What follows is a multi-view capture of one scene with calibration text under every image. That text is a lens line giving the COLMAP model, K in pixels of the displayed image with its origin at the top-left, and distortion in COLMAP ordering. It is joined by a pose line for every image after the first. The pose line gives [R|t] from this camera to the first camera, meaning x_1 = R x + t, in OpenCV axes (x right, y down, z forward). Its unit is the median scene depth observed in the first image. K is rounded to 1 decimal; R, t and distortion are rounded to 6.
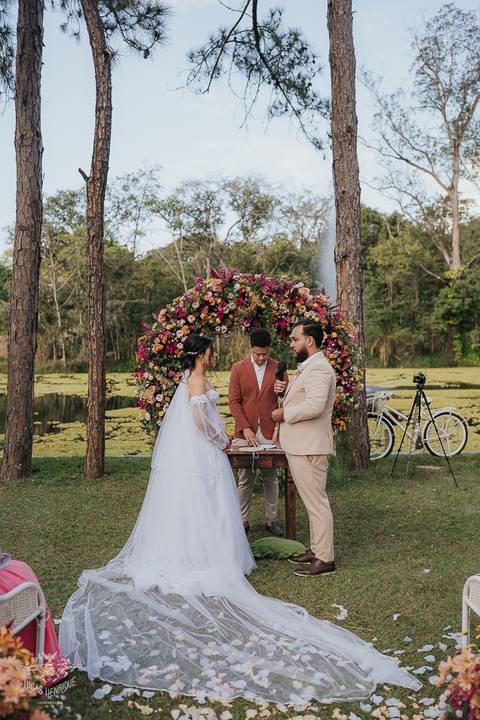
lens RADIAL K [[672.7, 0, 236.5], [0, 672.7, 360.8], [0, 0, 1]] dist [-0.001247, 0.027647]
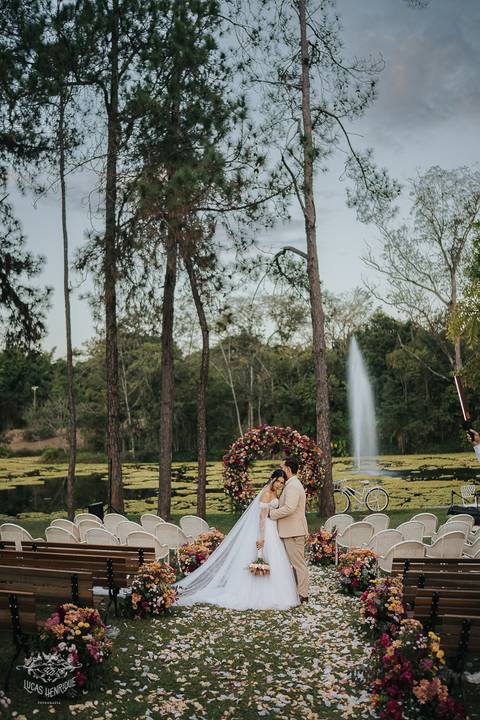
lens RADIAL K [[742.8, 0, 226.8], [0, 742.8, 359.5], [0, 0, 1]] dist [-0.186594, 0.001261]
pose [[0.997065, -0.021588, -0.073459, 0.048019], [0.013468, 0.993918, -0.109292, -0.076210], [0.075371, 0.107982, 0.991292, -1.312757]]
